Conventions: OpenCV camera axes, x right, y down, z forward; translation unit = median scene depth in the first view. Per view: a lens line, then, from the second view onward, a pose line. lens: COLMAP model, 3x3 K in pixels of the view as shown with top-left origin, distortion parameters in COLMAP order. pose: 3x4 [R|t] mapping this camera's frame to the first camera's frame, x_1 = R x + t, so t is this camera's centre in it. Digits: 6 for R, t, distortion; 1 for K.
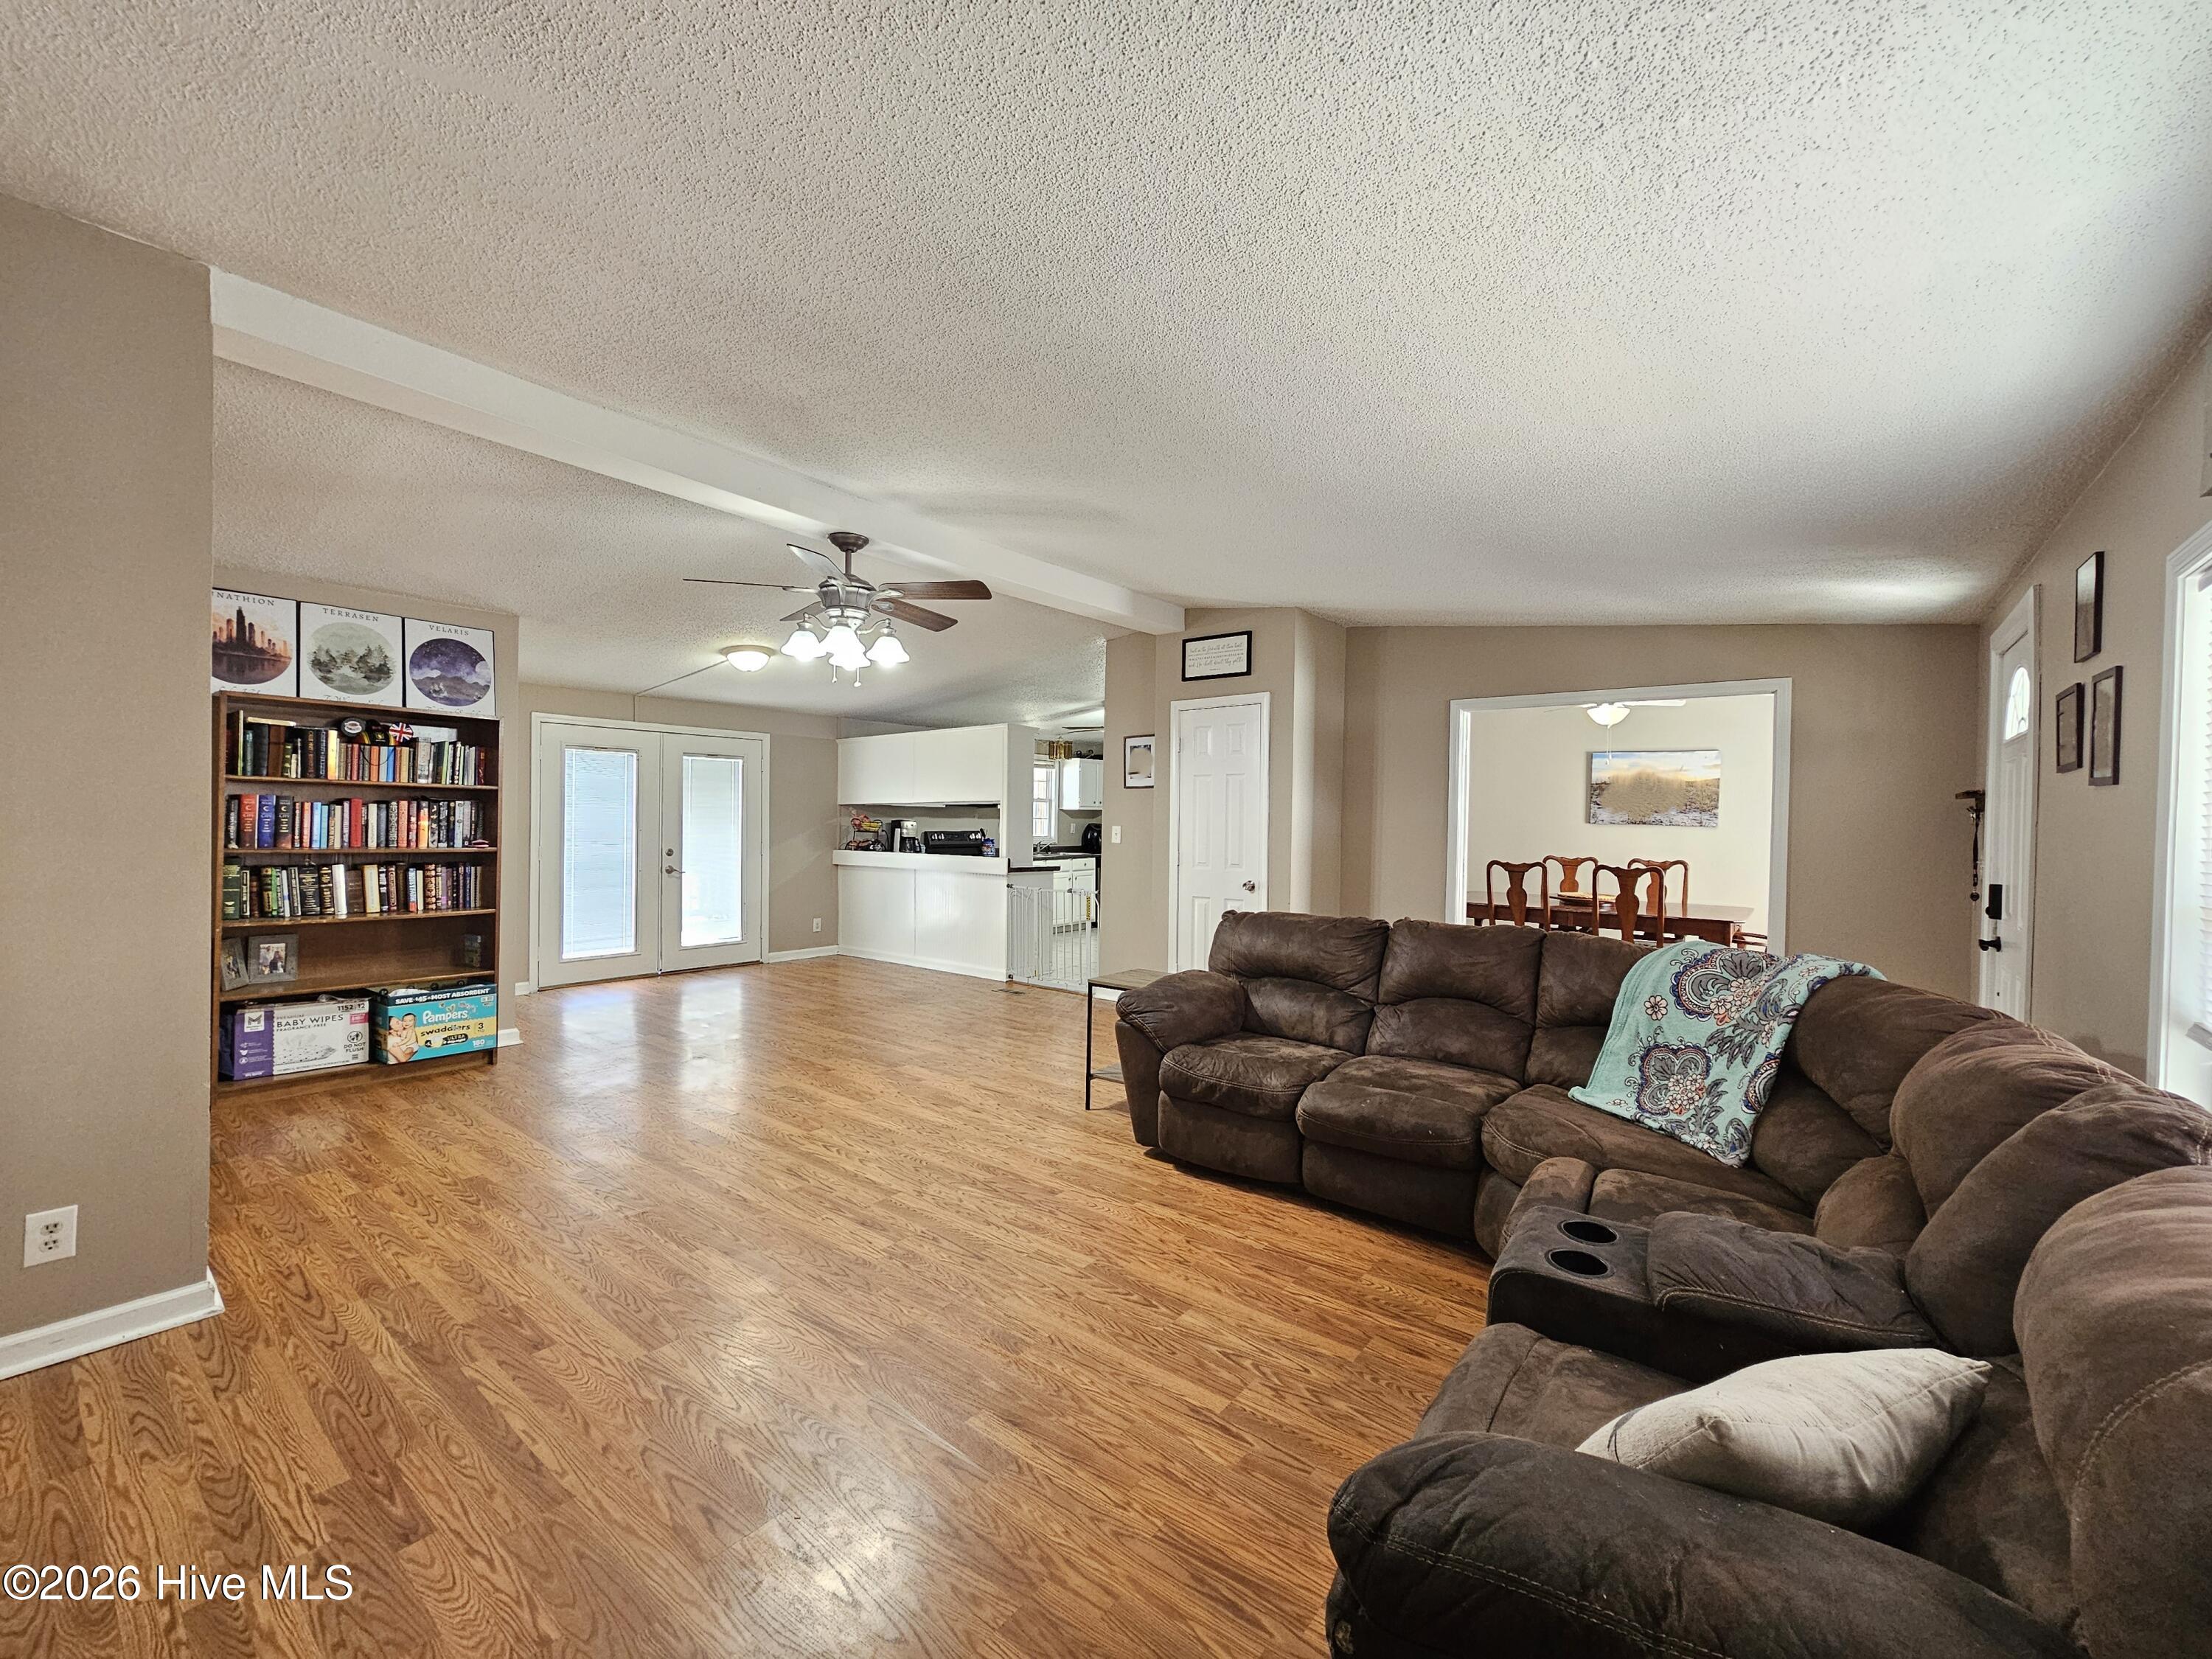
lens RADIAL K [[902.8, 0, 1104.2], [0, 902.8, 828.0], [0, 0, 1]] dist [-0.001059, -0.000400]
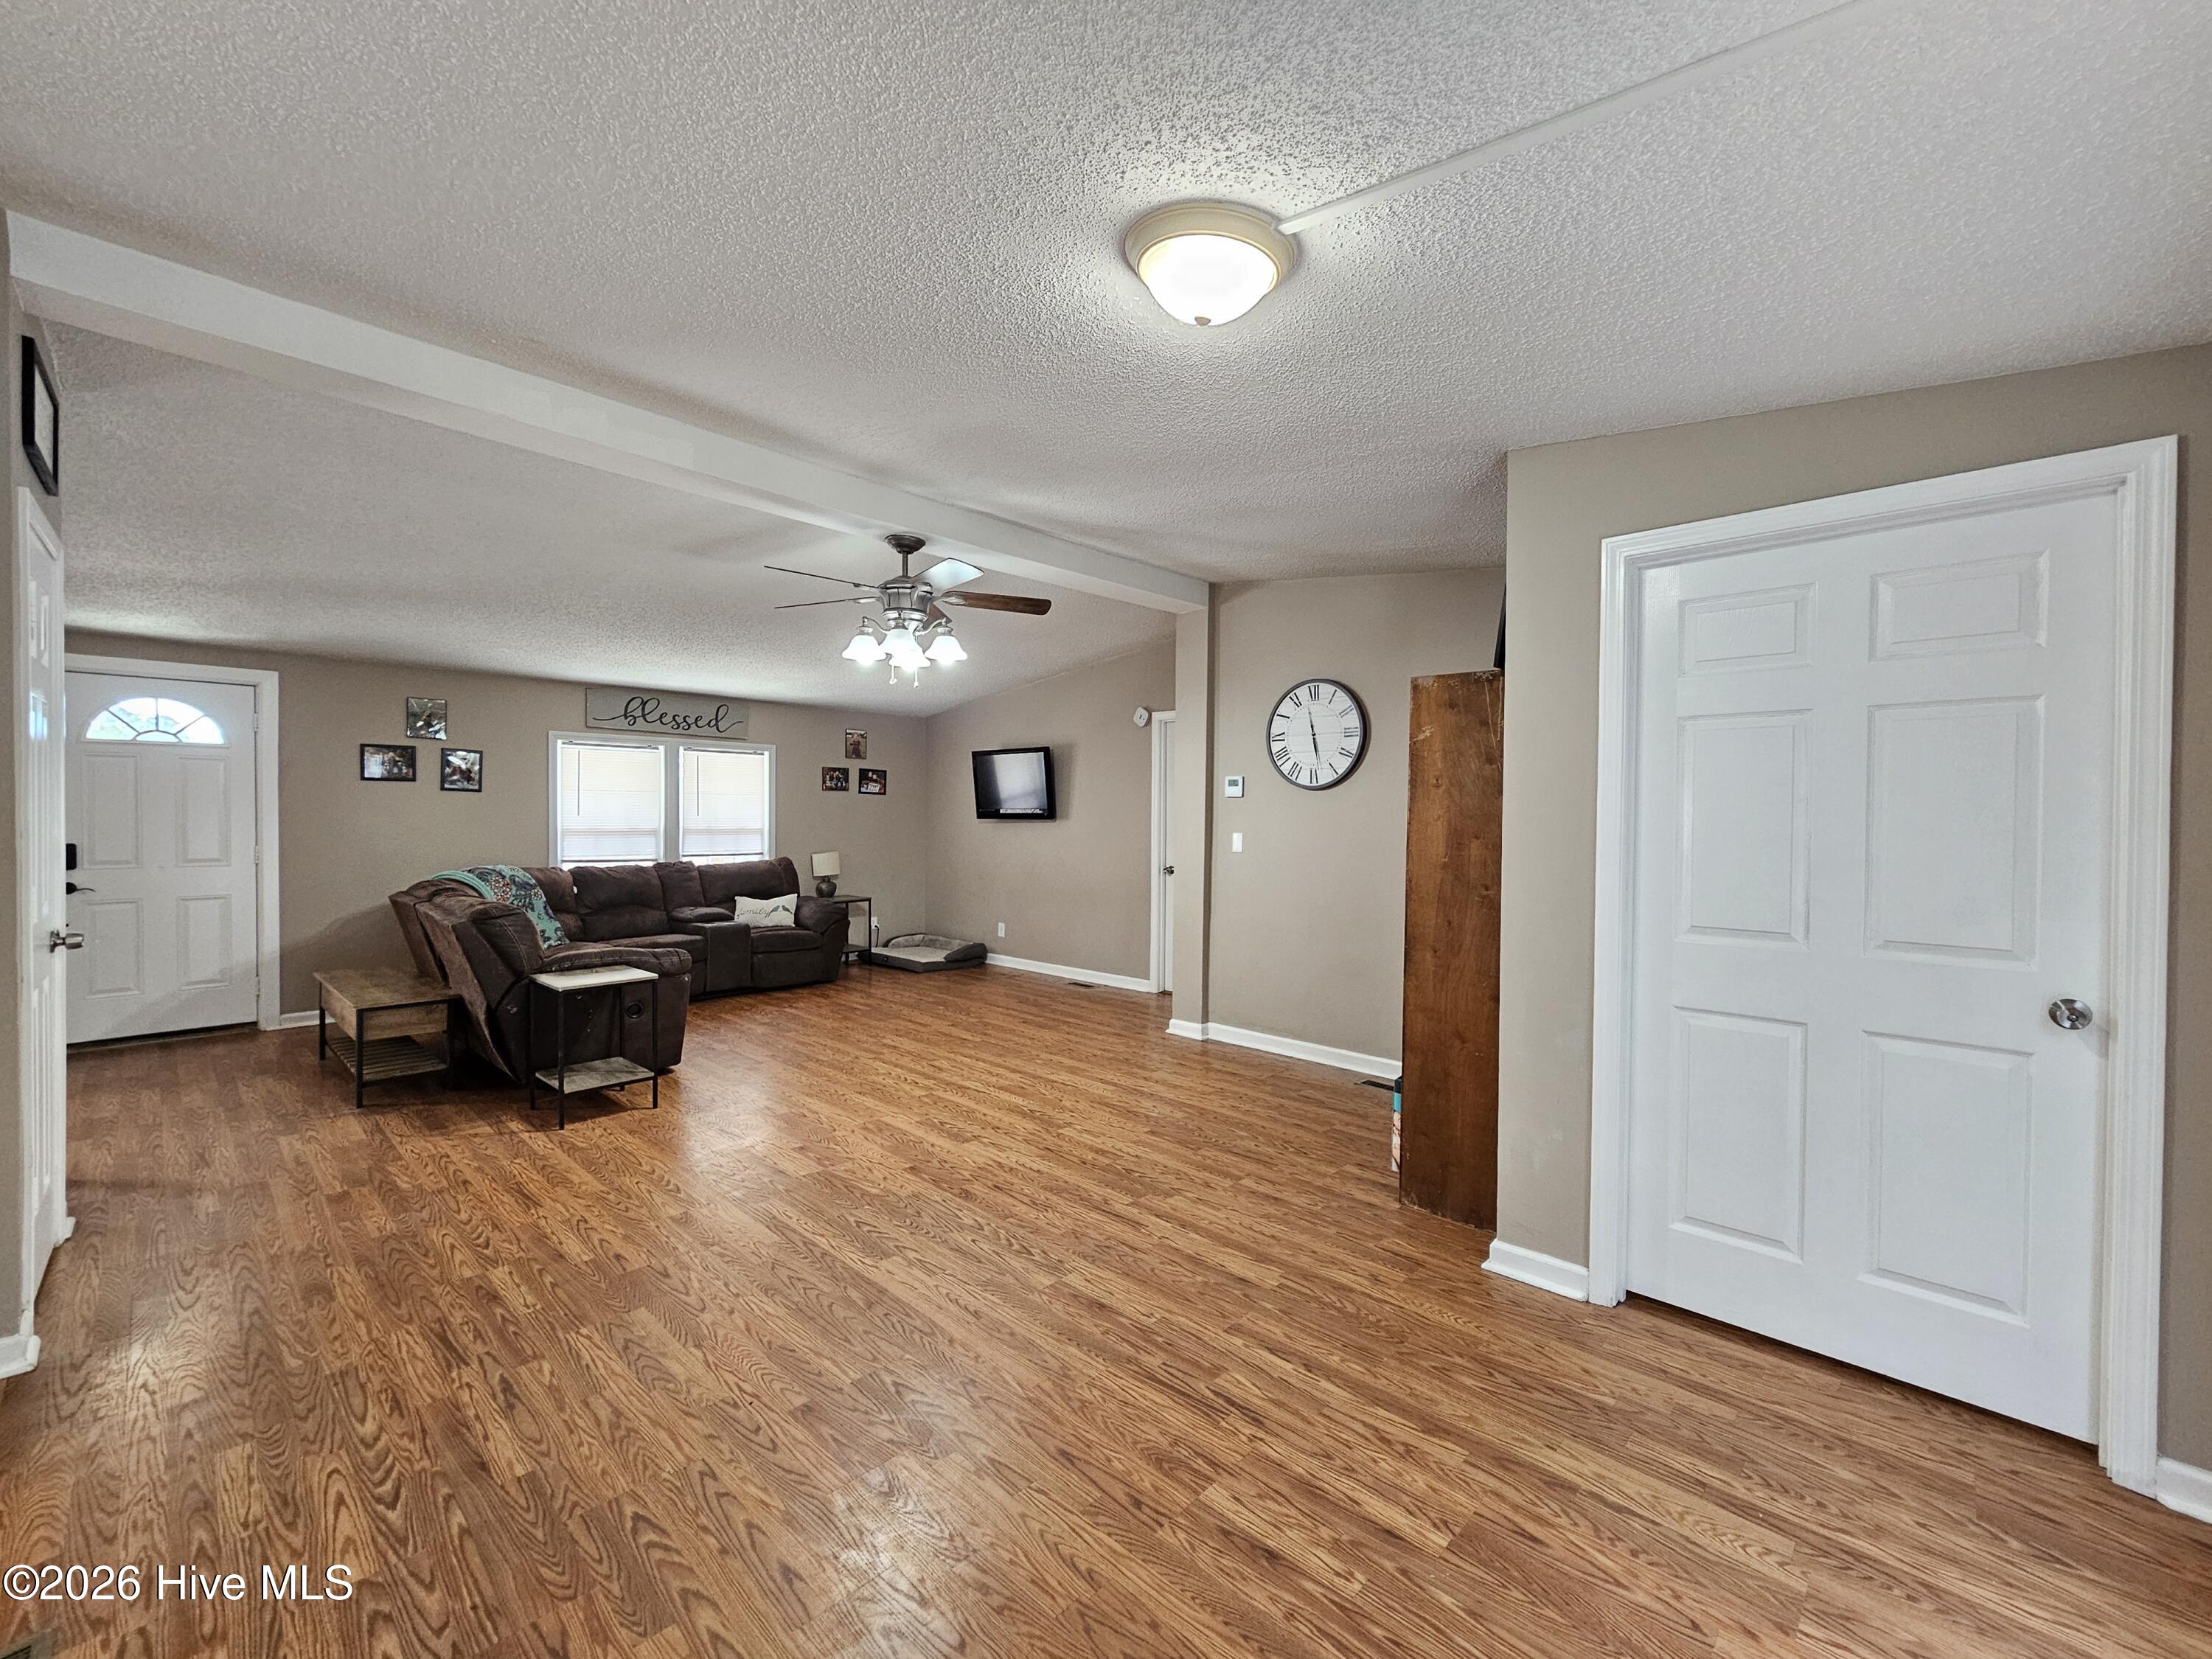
lens RADIAL K [[905.2, 0, 1111.3], [0, 905.2, 826.7], [0, 0, 1]] dist [-0.001202, -0.000065]
pose [[-0.996042, -0.027242, 0.084609, -0.642010], [-0.025269, 0.999385, 0.024303, -0.032915], [-0.085219, 0.022069, -0.996118, 2.110422]]
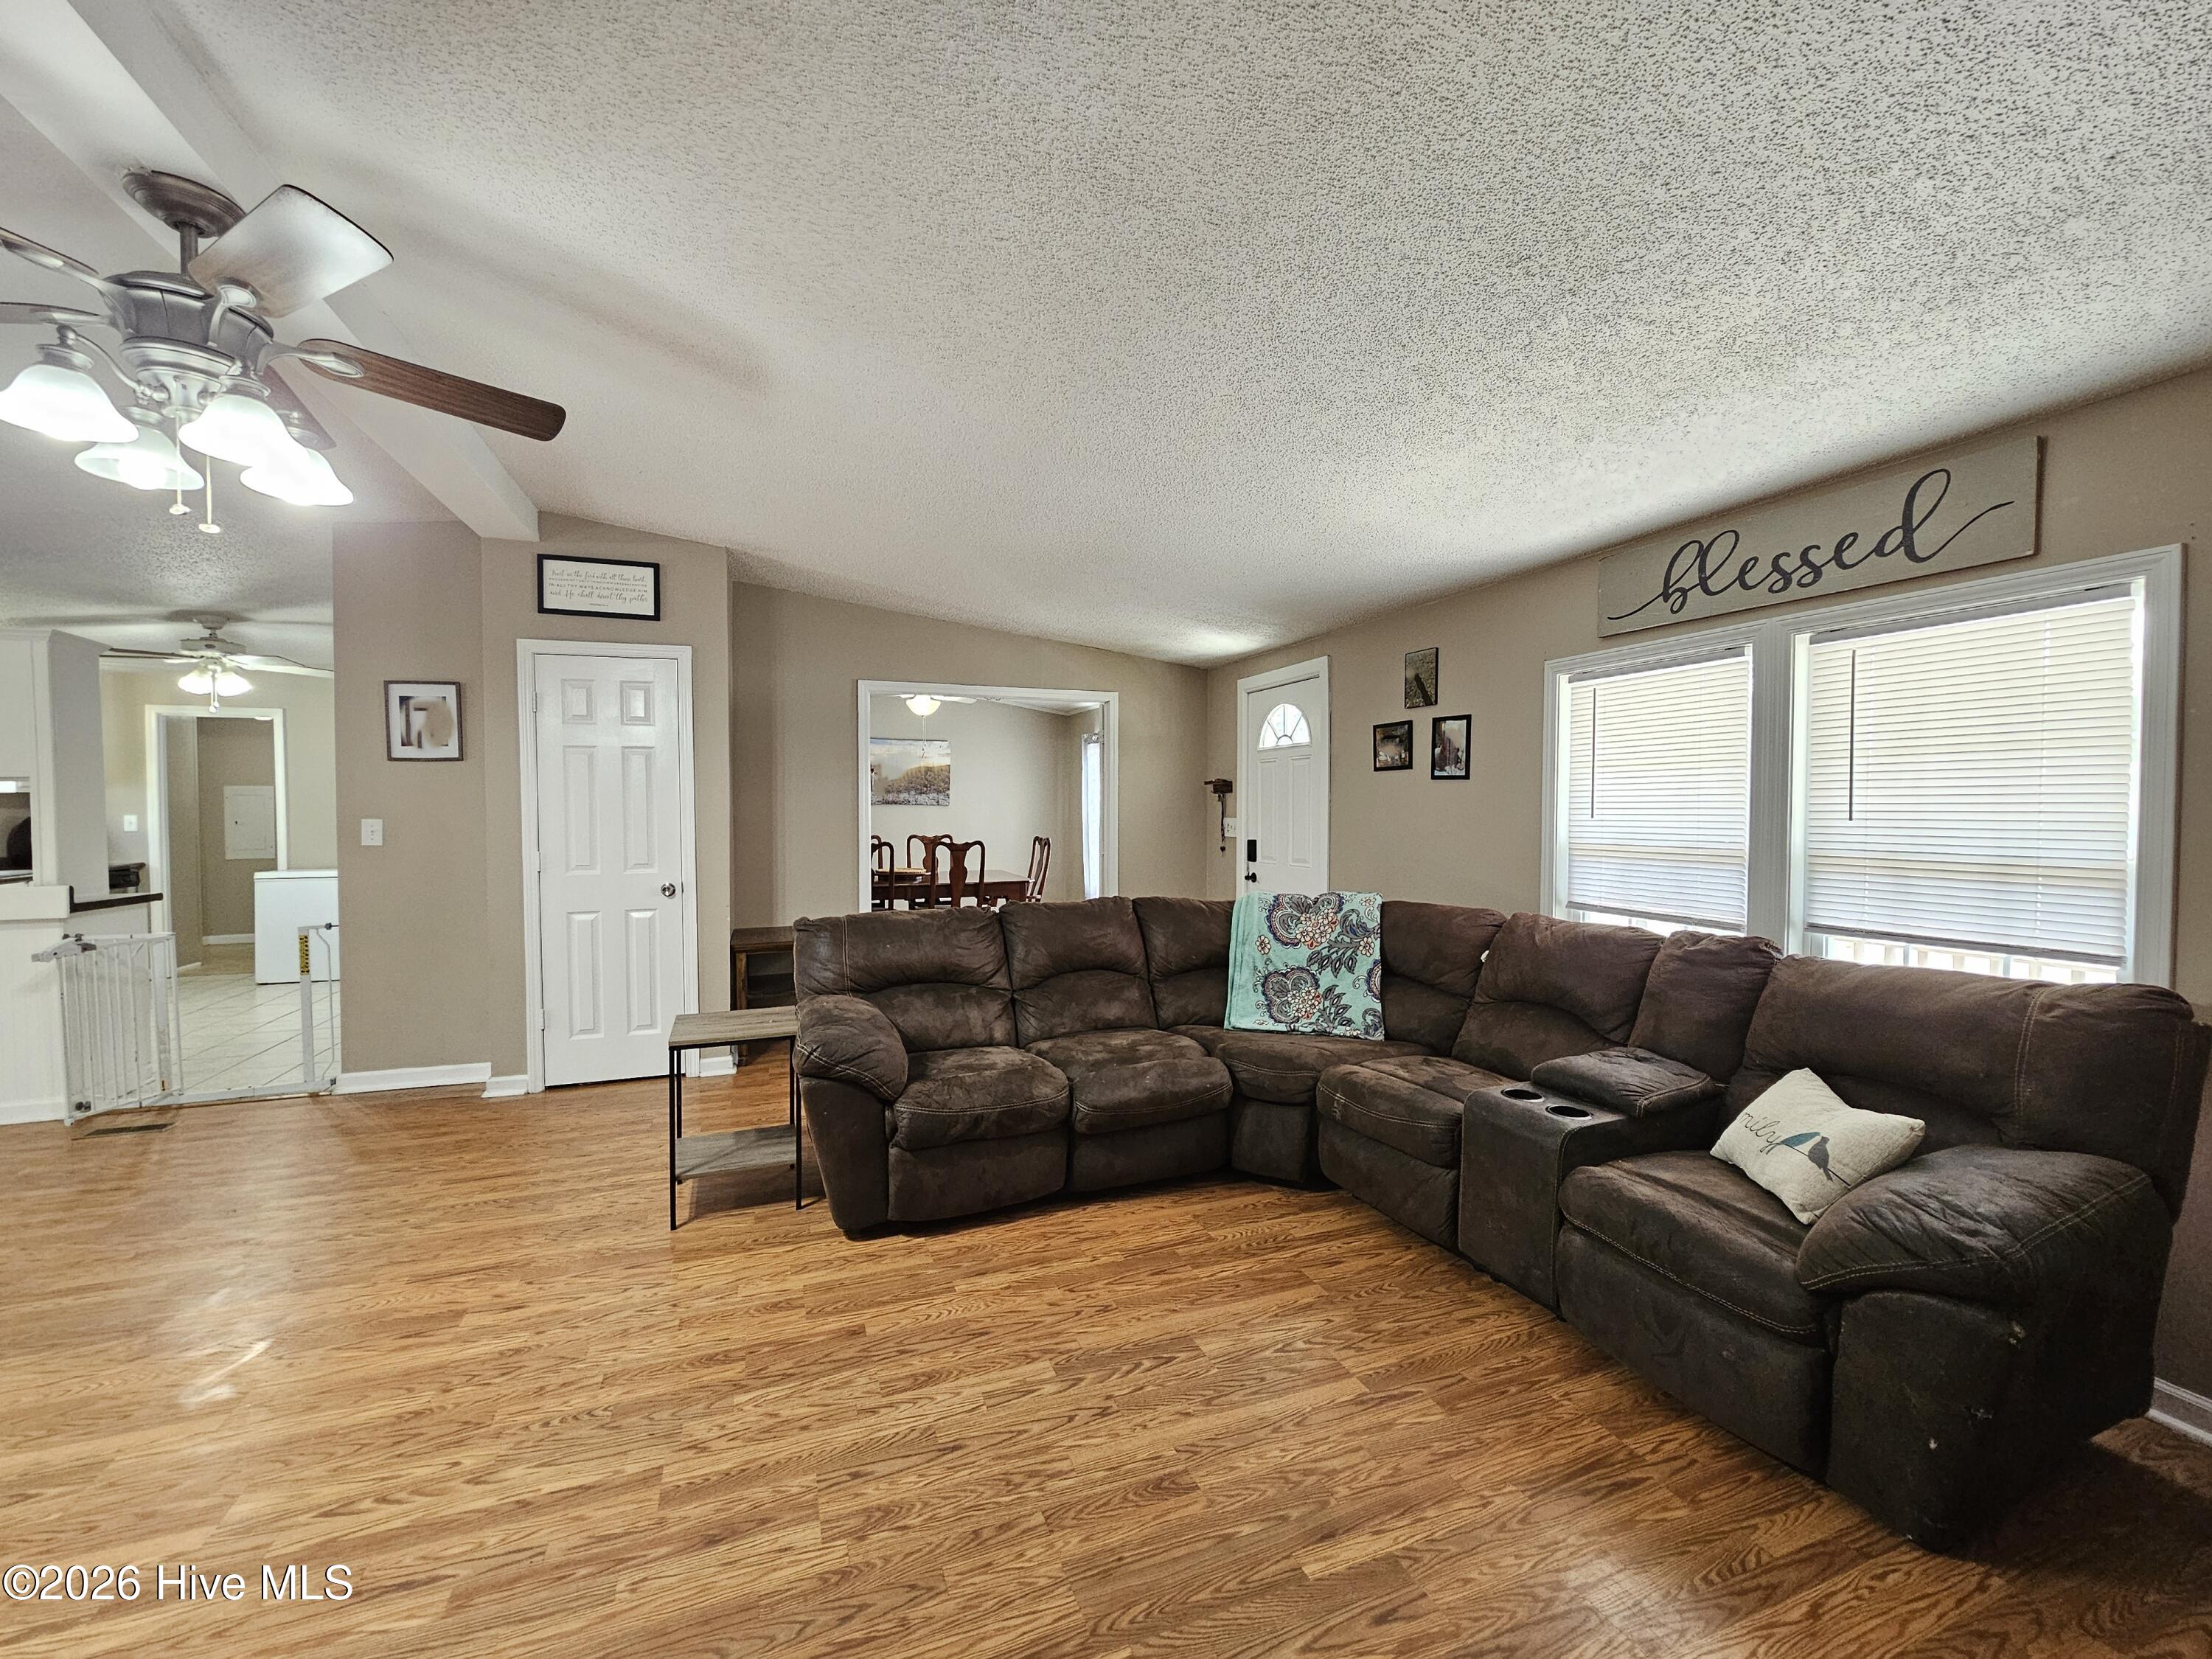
lens RADIAL K [[904.8, 0, 1105.4], [0, 904.8, 828.4], [0, 0, 1]] dist [-0.001981, -0.000238]
pose [[0.514103, -0.037394, 0.856913, -0.471350], [0.018184, 0.999300, 0.032698, -0.012739], [-0.857536, -0.001228, 0.514423, 0.394019]]
